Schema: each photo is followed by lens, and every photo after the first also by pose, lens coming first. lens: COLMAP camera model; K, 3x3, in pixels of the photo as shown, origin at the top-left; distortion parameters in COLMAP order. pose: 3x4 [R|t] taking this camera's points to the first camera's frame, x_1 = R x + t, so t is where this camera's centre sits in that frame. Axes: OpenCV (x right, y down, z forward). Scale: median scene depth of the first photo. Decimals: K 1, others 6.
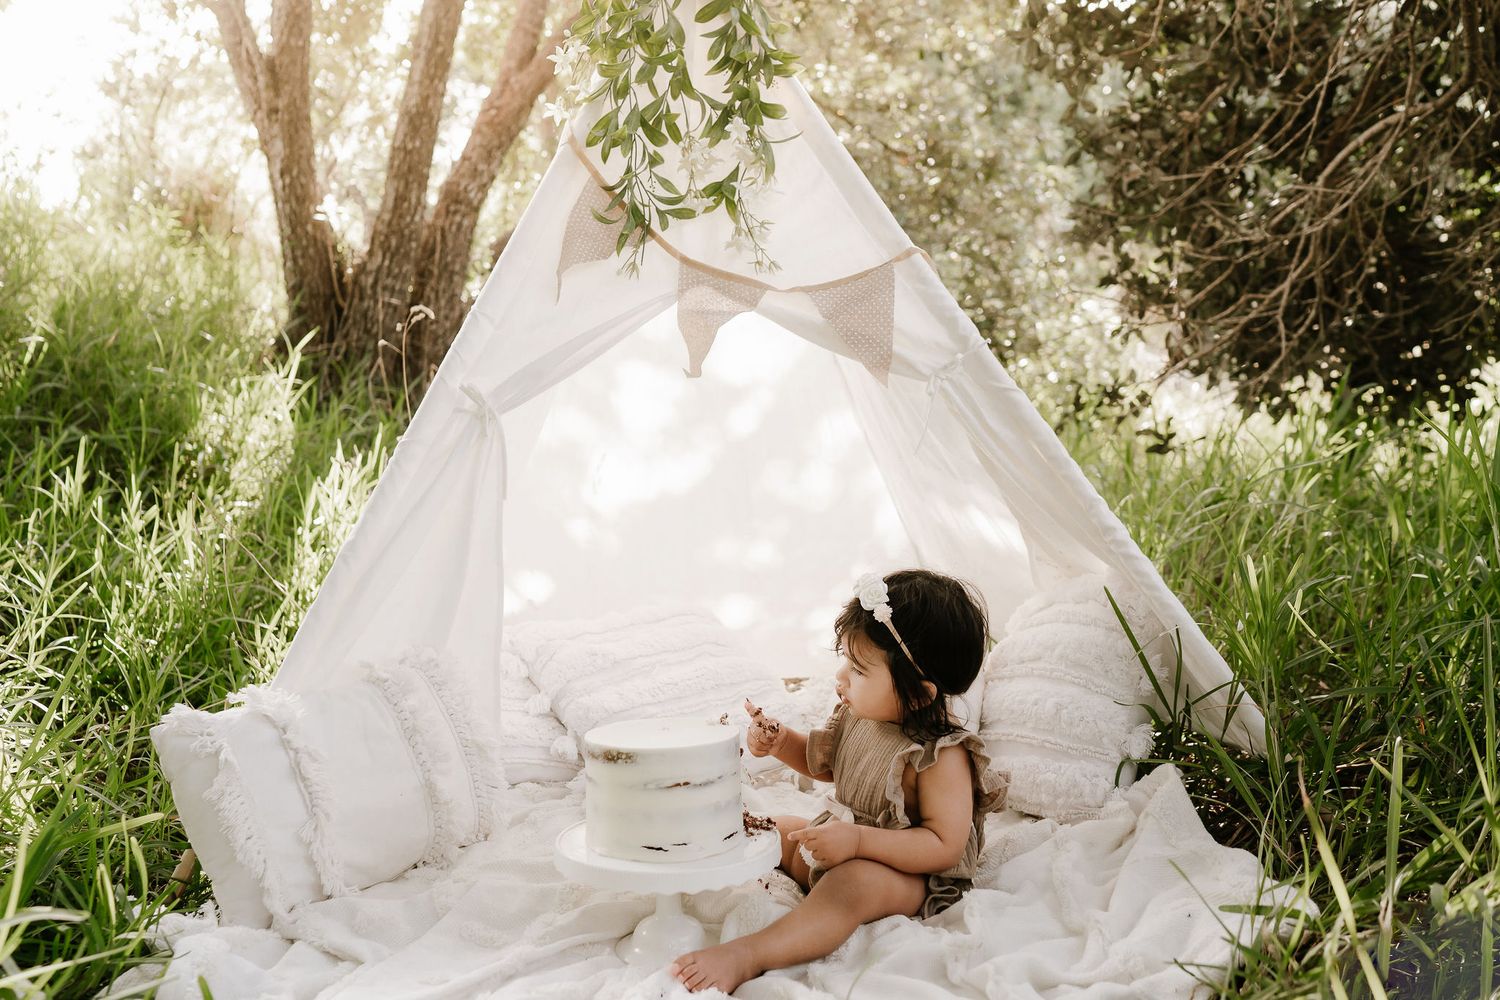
lens RADIAL K [[1503.9, 0, 747.7], [0, 1503.9, 501.4], [0, 0, 1]] dist [0.001877, 0.003876]
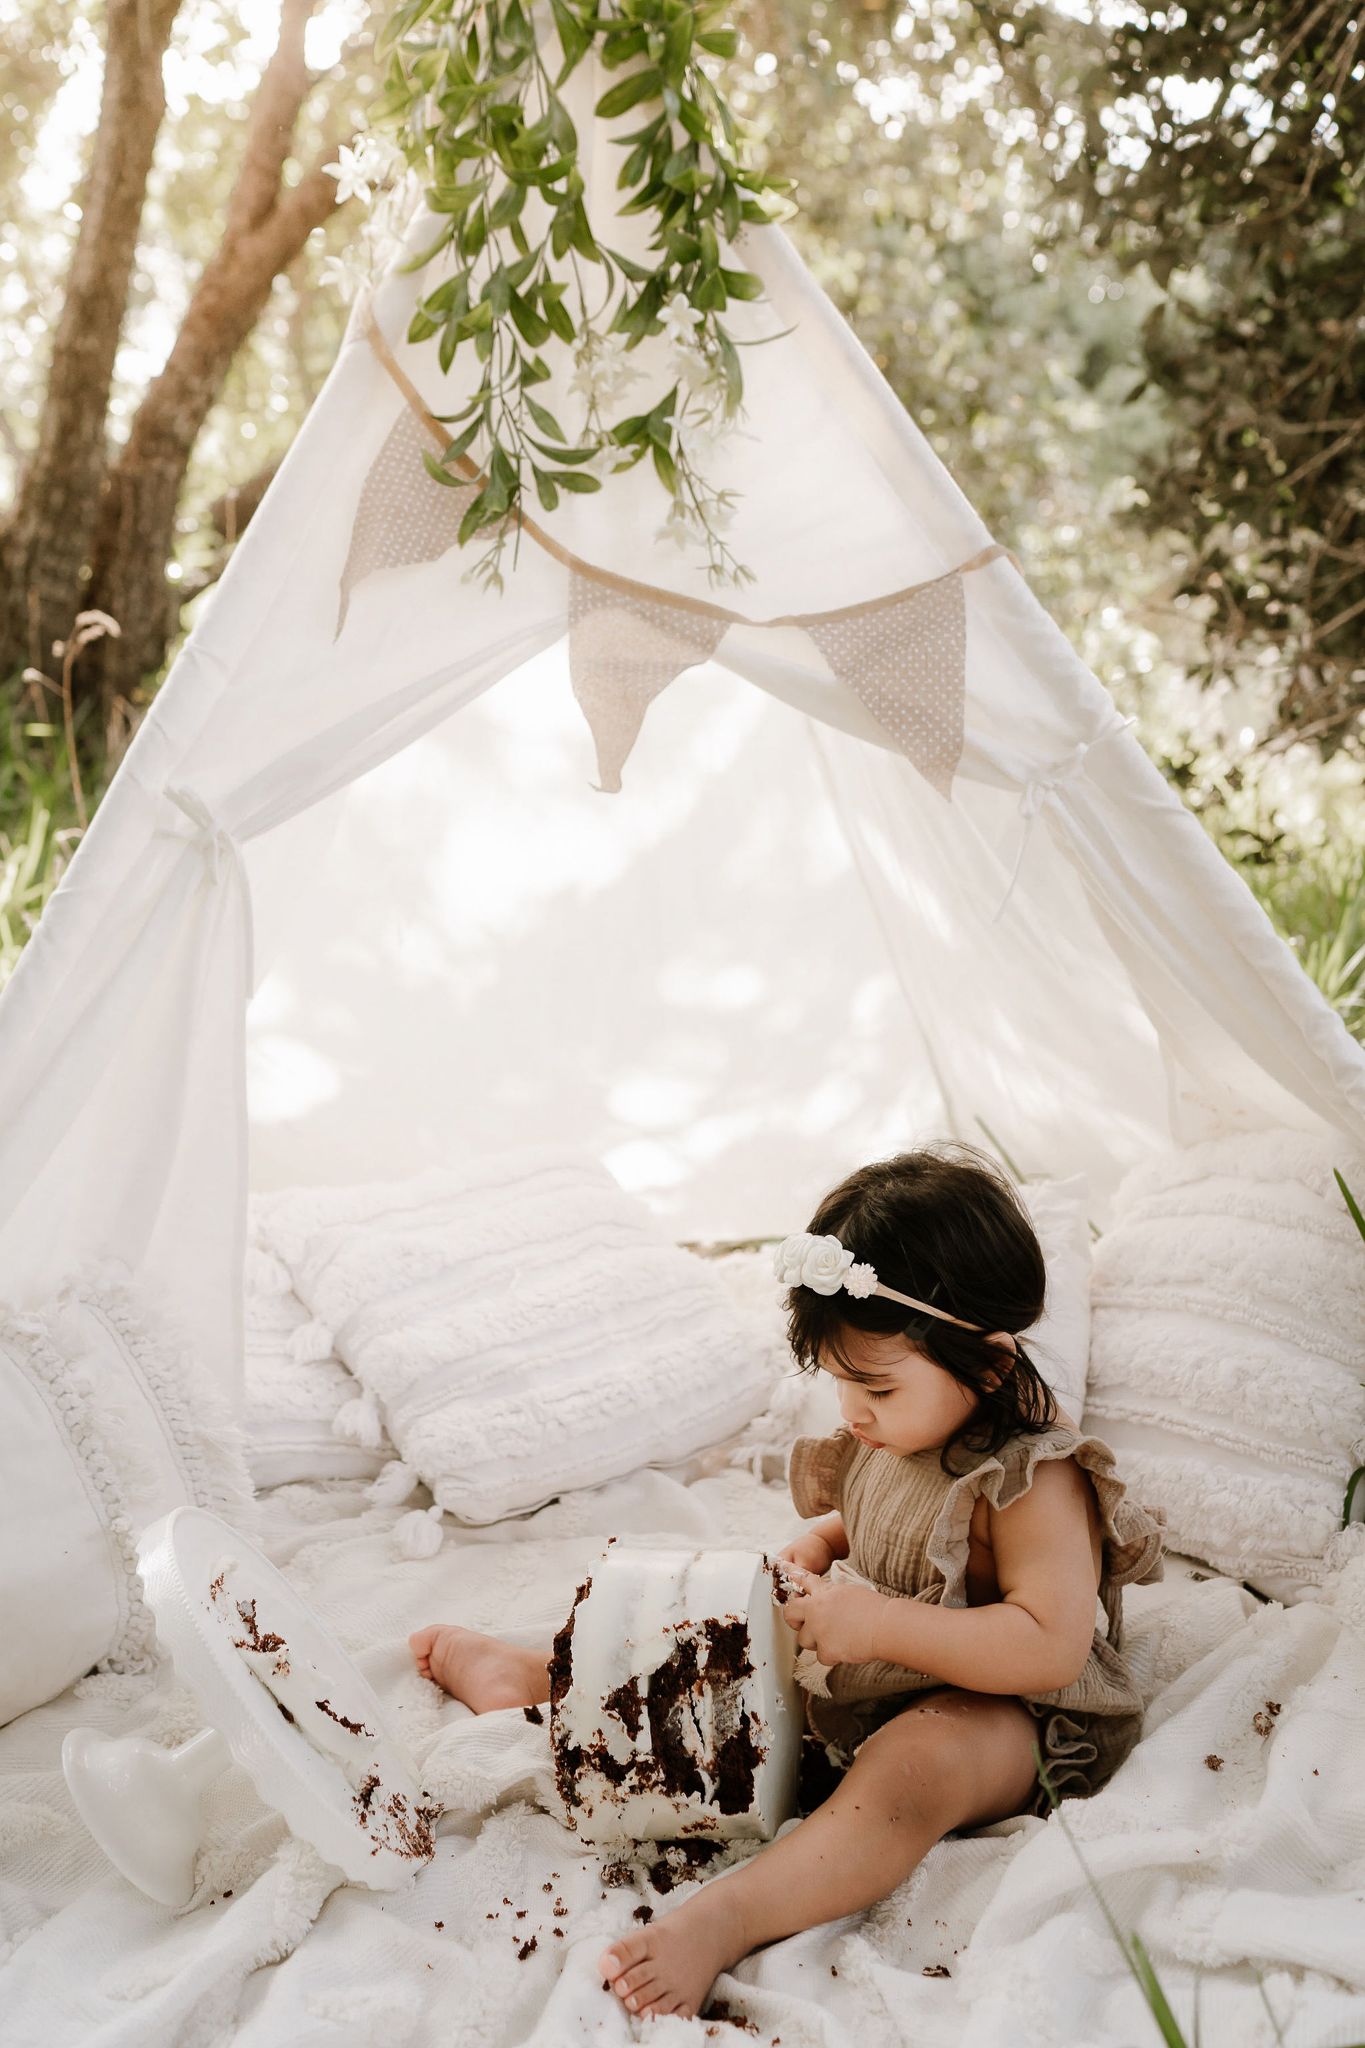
lens RADIAL K [[1989.7, 0, 687.2], [0, 1989.7, 1021.8], [0, 0, 1]] dist [-0.021495, 0.039924]
pose [[0.997704, 0.004435, 0.067586, -0.050114], [-0.010186, 0.996330, 0.084991, -0.054383], [-0.066961, -0.085484, 0.994087, 0.261643]]
